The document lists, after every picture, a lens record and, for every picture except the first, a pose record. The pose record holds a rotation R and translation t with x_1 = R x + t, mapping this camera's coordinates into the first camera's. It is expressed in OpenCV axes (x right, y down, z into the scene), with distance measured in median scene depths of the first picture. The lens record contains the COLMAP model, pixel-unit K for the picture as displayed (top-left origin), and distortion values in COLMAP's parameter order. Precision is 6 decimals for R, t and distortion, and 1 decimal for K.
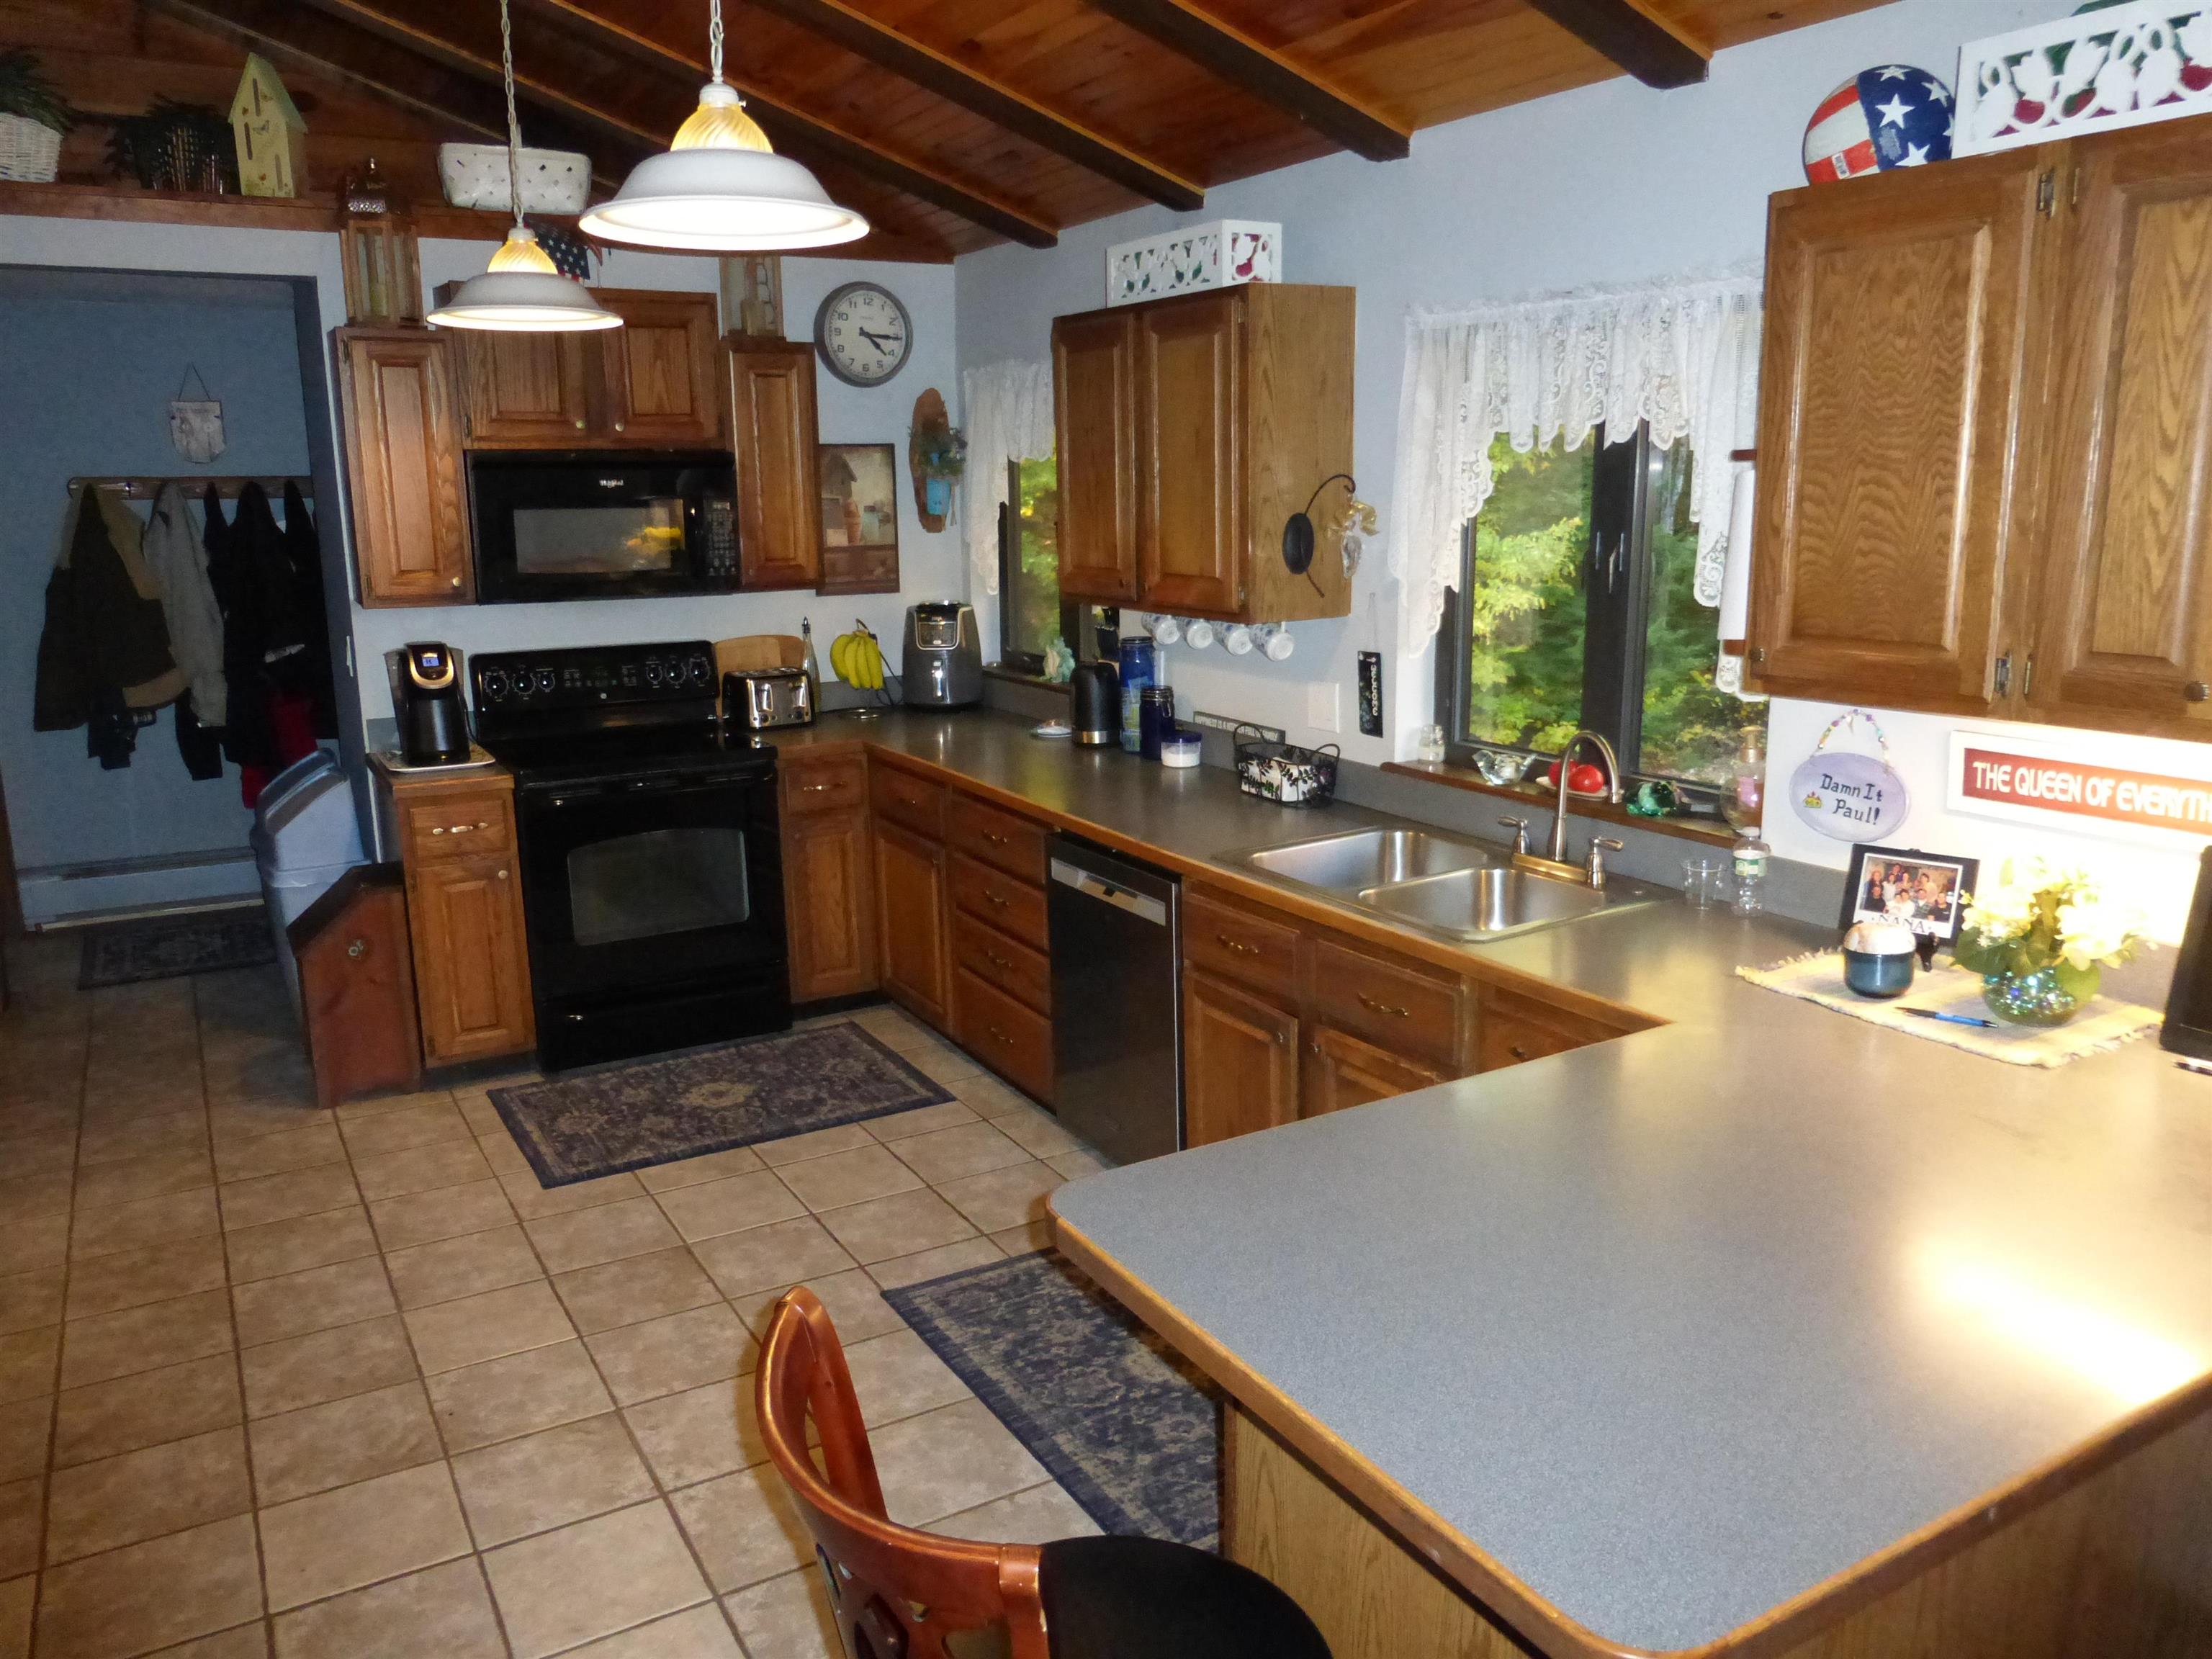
lens RADIAL K [[1652.4, 0, 1107.2], [0, 1652.4, 847.4], [0, 0, 1]] dist [-0.004921, 0.004268]
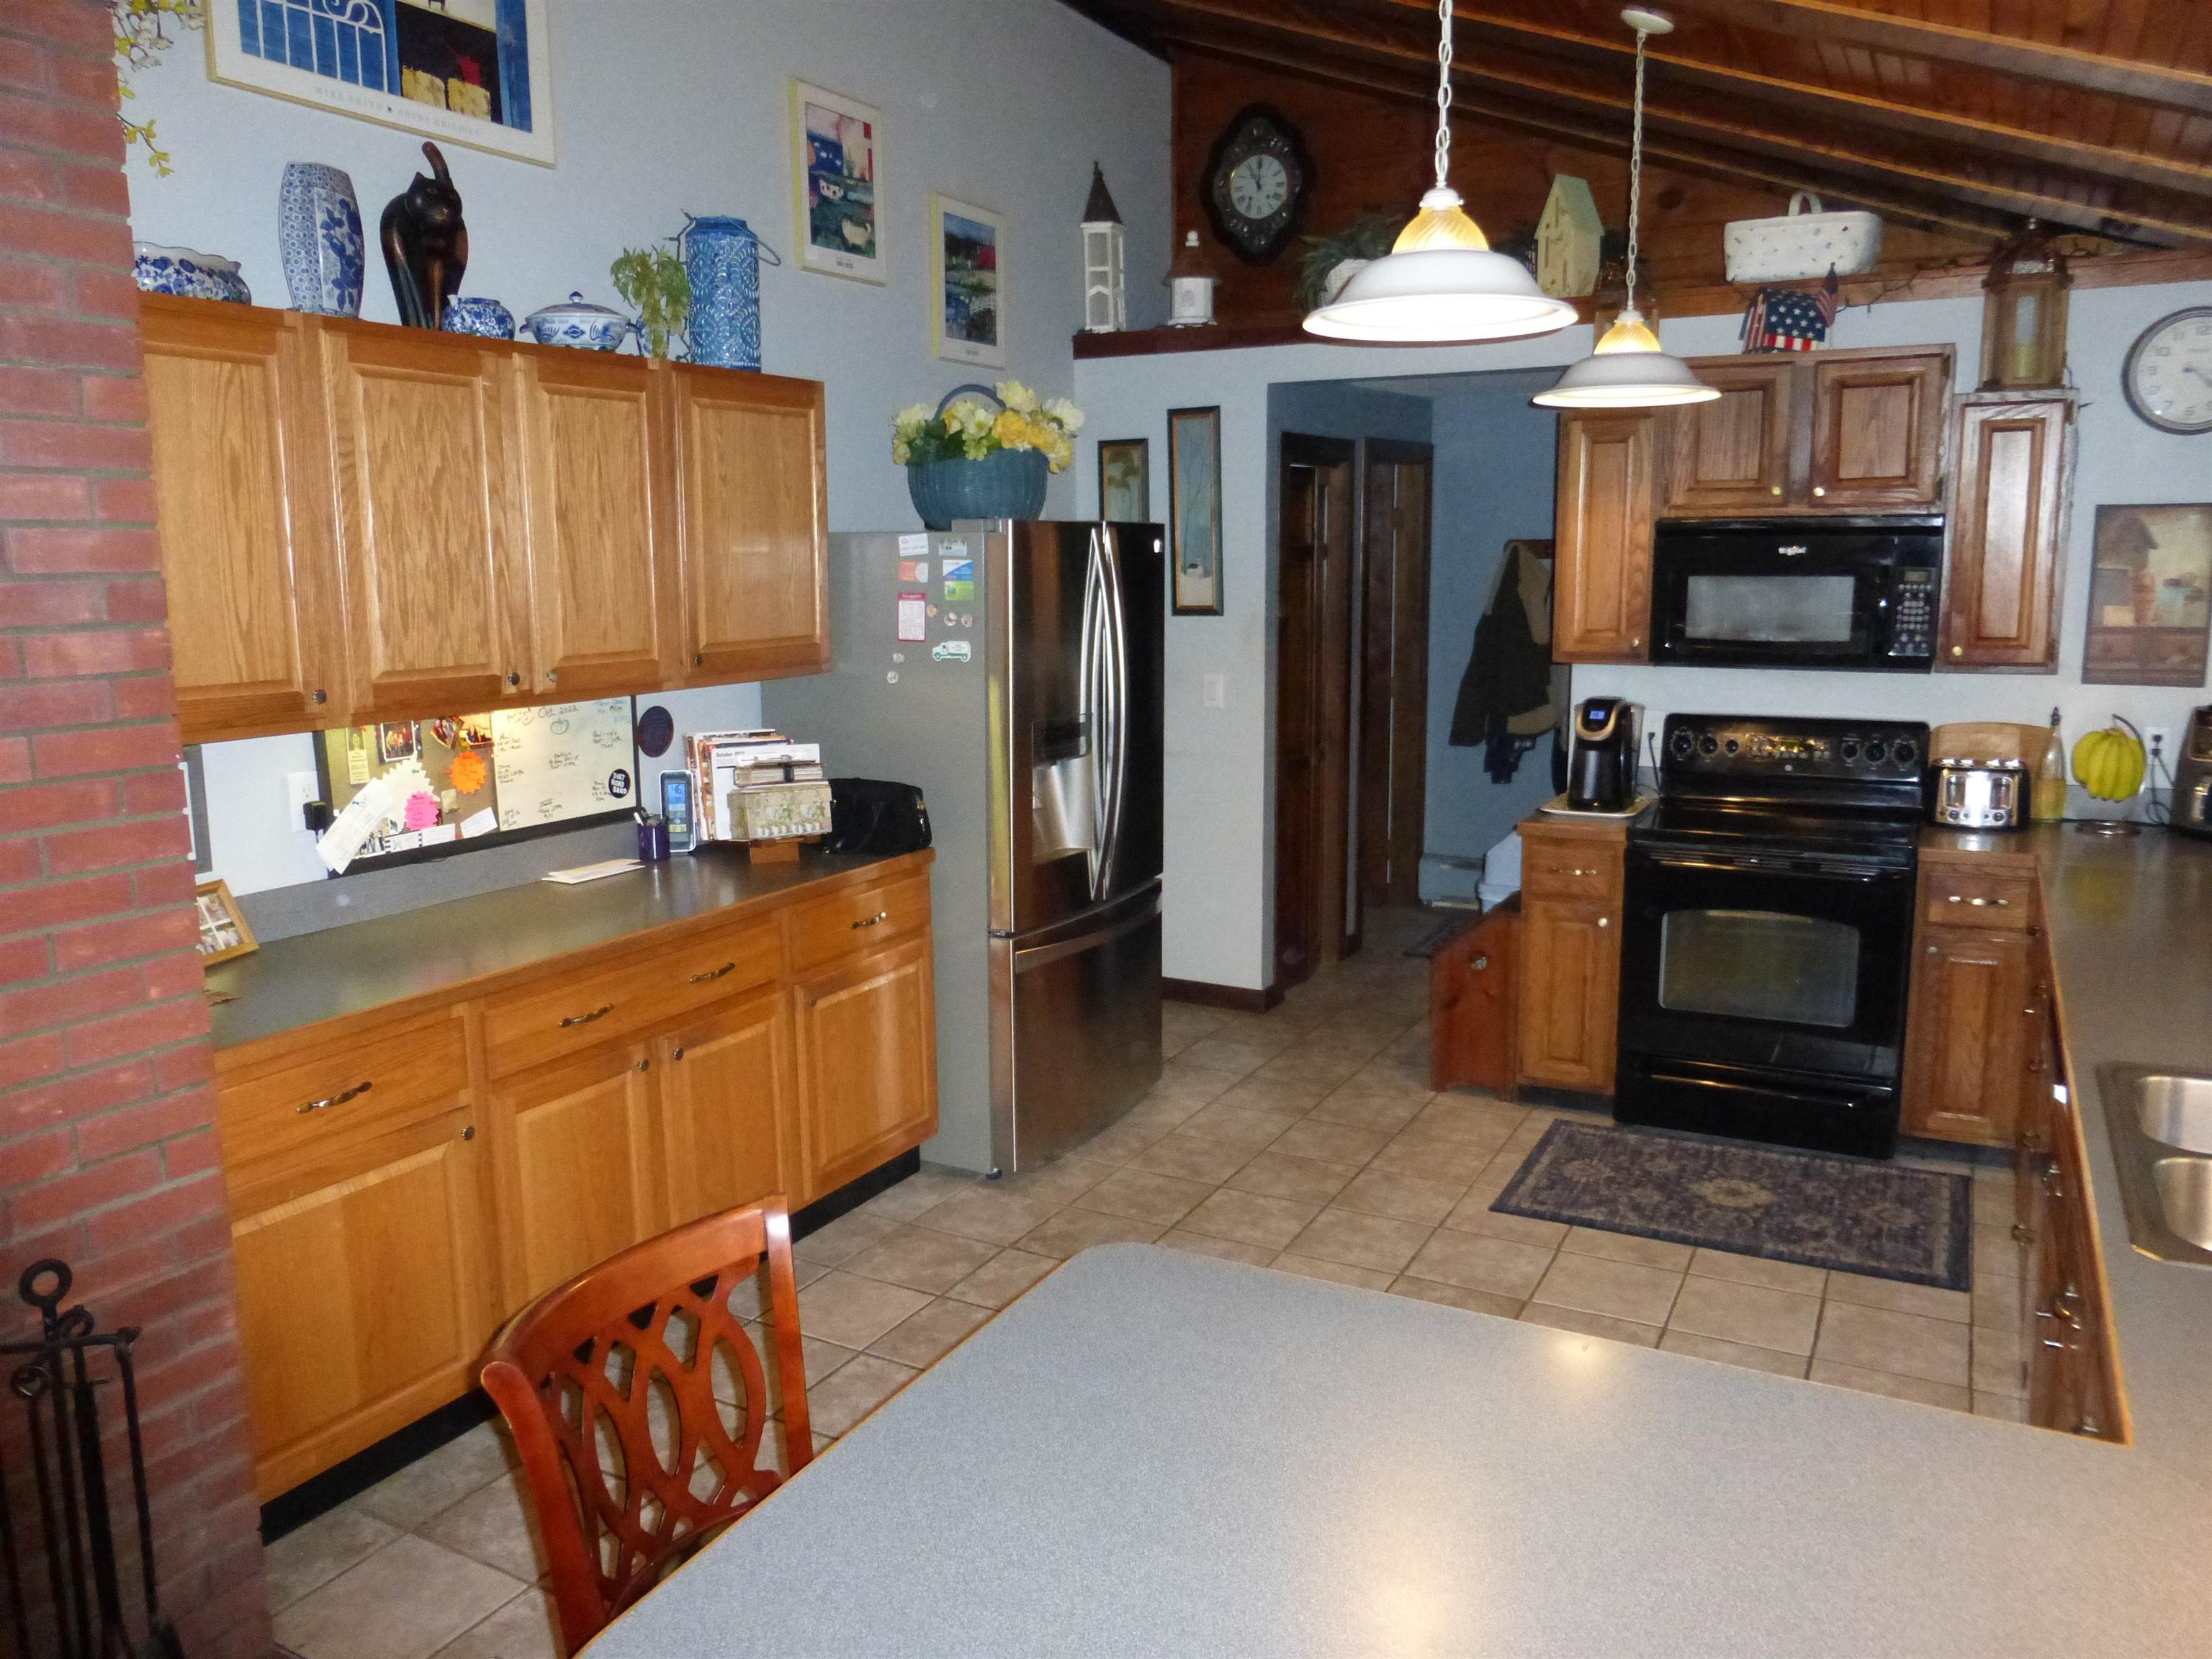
lens RADIAL K [[1652.4, 0, 1107.2], [0, 1652.4, 847.4], [0, 0, 1]] dist [-0.004921, 0.004268]
pose [[0.537049, 0.157382, -0.828740, 0.322250], [-0.182047, 0.980914, 0.068309, -0.043758], [0.823673, 0.114184, 0.555450, 0.153894]]
